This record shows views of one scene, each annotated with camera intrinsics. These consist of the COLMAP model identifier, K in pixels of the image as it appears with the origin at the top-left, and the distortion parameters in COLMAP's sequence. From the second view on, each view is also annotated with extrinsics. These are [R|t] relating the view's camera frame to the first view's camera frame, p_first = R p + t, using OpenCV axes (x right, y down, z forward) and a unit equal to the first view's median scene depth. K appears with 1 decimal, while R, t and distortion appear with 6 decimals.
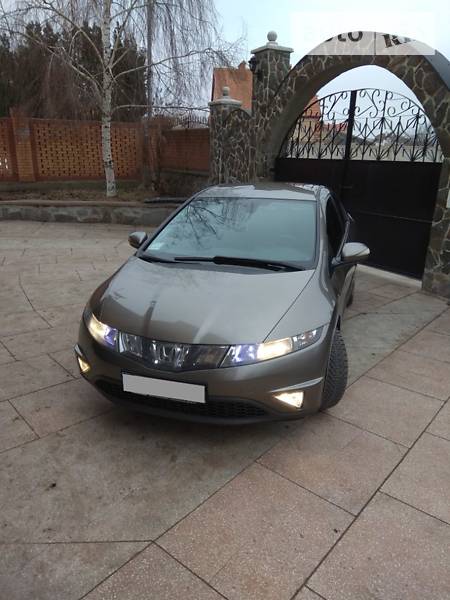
lens RADIAL K [[465.0, 0, 225.8], [0, 465.0, 305.9], [0, 0, 1]] dist [0.093789, -0.155694]
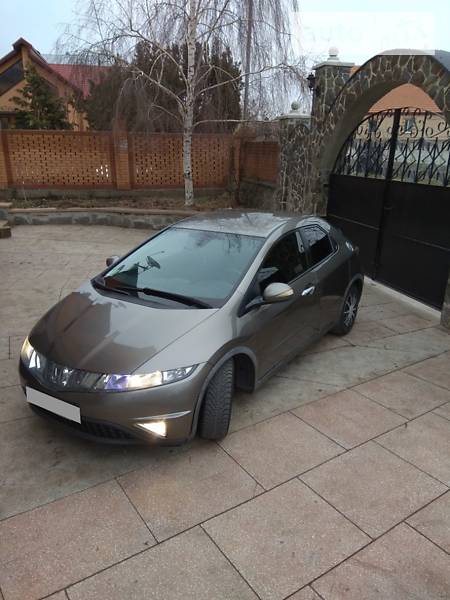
lens RADIAL K [[465.0, 0, 225.8], [0, 465.0, 305.9], [0, 0, 1]] dist [0.093789, -0.155694]
pose [[0.961582, 0.081784, -0.262054, 0.201181], [-0.080269, 0.996637, 0.016501, -0.042610], [0.262522, 0.005168, 0.964912, -0.010526]]
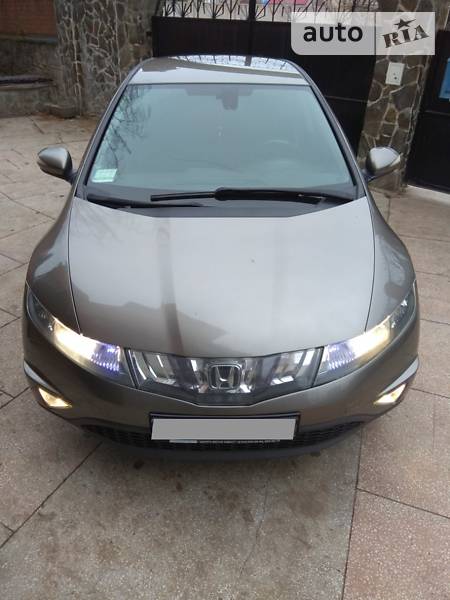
lens RADIAL K [[465.0, 0, 225.8], [0, 465.0, 305.9], [0, 0, 1]] dist [0.093789, -0.155694]
pose [[0.941577, -0.173220, 0.288839, -0.099800], [0.097698, 0.961203, 0.257961, -0.051246], [-0.322317, -0.214671, 0.921970, 0.156484]]
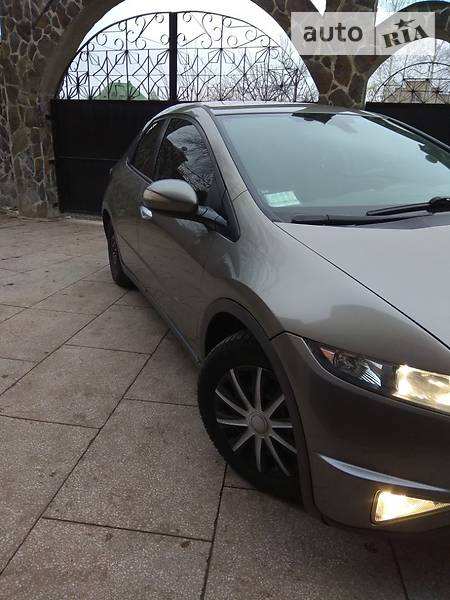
lens RADIAL K [[481.9, 0, 225.1], [0, 481.9, 298.9], [0, 0, 1]] dist [-0.009754, -0.011020]
pose [[0.749002, -0.213555, 0.627209, -0.252015], [0.197606, 0.975552, 0.096183, -0.041642], [-0.632415, 0.051899, 0.772889, 0.315949]]
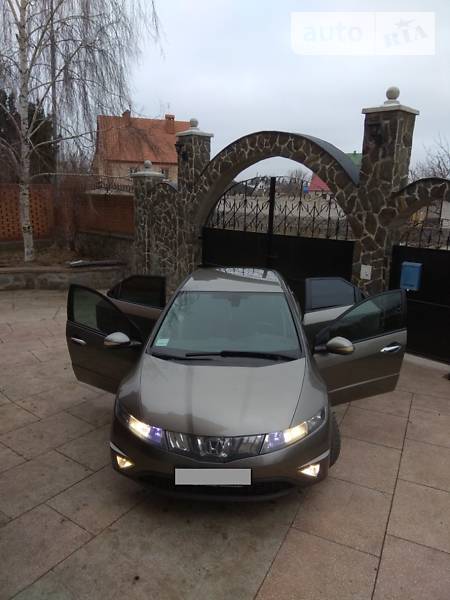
lens RADIAL K [[469.1, 0, 228.5], [0, 469.1, 301.2], [0, 0, 1]] dist [0.097123, -0.161489]
pose [[0.969178, -0.055488, 0.240029, -0.125812], [0.075869, 0.994178, -0.076513, -0.061265], [-0.234386, 0.092366, 0.967746, -0.079922]]
